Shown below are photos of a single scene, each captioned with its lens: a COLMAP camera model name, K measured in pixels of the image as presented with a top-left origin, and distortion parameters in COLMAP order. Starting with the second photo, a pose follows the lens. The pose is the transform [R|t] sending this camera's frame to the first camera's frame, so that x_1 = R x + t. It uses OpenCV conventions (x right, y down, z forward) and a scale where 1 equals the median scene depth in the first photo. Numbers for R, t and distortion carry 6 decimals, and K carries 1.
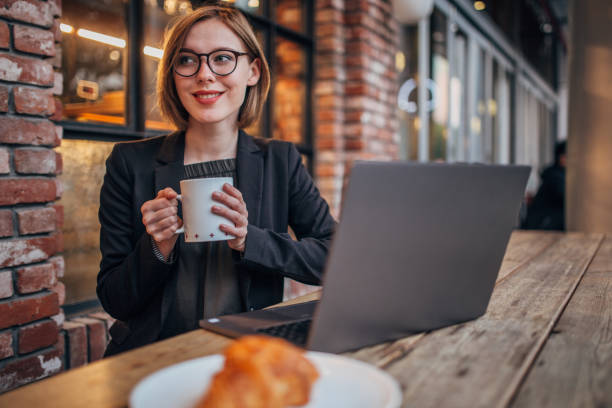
lens RADIAL K [[590.6, 0, 306.0], [0, 590.6, 204.0], [0, 0, 1]] dist [-0.063476, 0.092463]
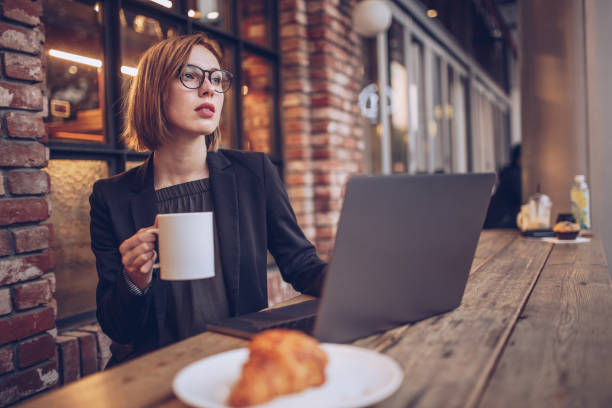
lens RADIAL K [[590.6, 0, 306.0], [0, 590.6, 204.0], [0, 0, 1]] dist [-0.063476, 0.092463]
pose [[0.997119, -0.037432, 0.065971, -0.037381], [0.038206, 0.999215, -0.010506, -0.004334], [-0.065526, 0.012996, 0.997766, -0.070623]]
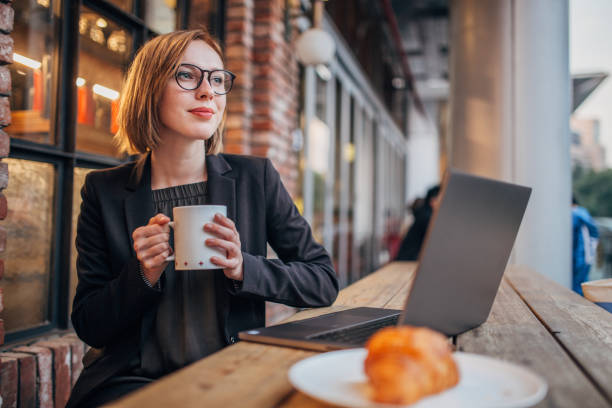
lens RADIAL K [[590.6, 0, 306.0], [0, 590.6, 204.0], [0, 0, 1]] dist [-0.063476, 0.092463]
pose [[0.966578, 0.026805, 0.254969, -0.208416], [-0.008945, 0.997440, -0.070951, 0.031668], [-0.256218, 0.066299, 0.964343, -0.000542]]
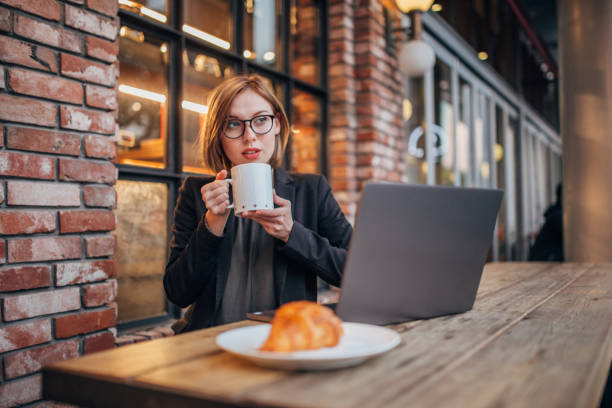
lens RADIAL K [[590.6, 0, 306.0], [0, 590.6, 204.0], [0, 0, 1]] dist [-0.063476, 0.092463]
pose [[0.999769, -0.009085, -0.019471, -0.015953], [0.007505, 0.996789, -0.079723, 0.040430], [0.020133, 0.079558, 0.996627, -0.182713]]
